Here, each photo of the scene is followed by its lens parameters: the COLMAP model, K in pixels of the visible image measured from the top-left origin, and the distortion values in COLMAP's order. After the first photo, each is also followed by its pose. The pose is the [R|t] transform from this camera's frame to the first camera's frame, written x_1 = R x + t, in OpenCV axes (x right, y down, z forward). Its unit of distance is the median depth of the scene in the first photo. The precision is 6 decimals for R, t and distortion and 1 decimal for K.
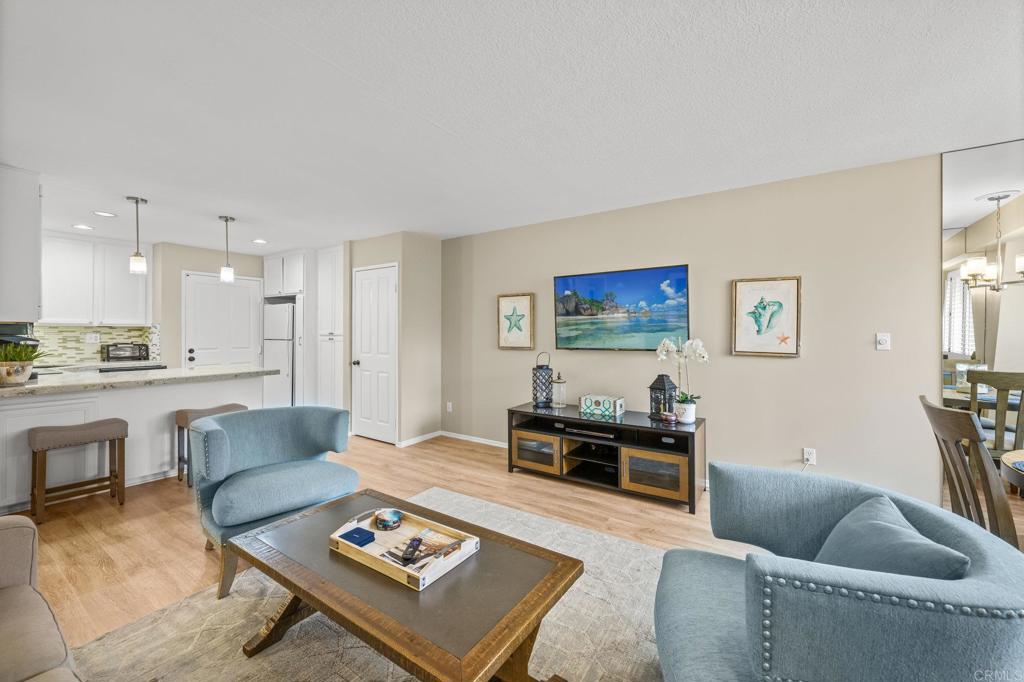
lens RADIAL K [[410.8, 0, 514.2], [0, 410.8, 334.2], [0, 0, 1]] dist [0.002998, 0.000113]
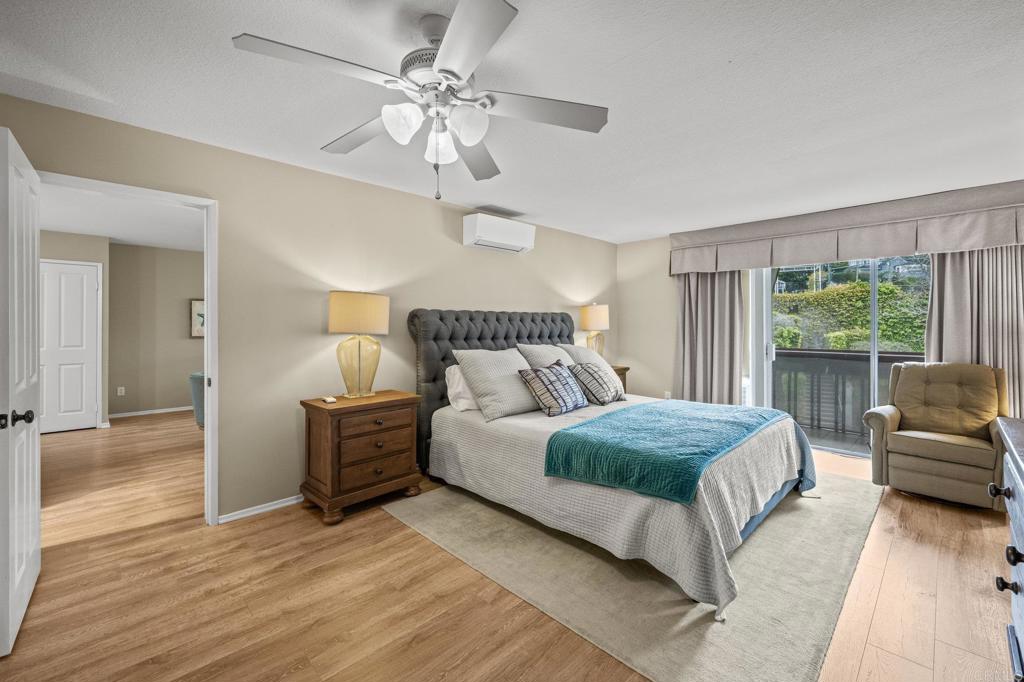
lens RADIAL K [[410.8, 0, 506.8], [0, 410.8, 323.1], [0, 0, 1]] dist [0.002998, 0.000113]
pose [[0.216917, 0.004564, 0.976179, -1.007628], [0.002346, 0.999984, -0.005197, -0.004037], [-0.976187, 0.003418, 0.216903, -0.289882]]
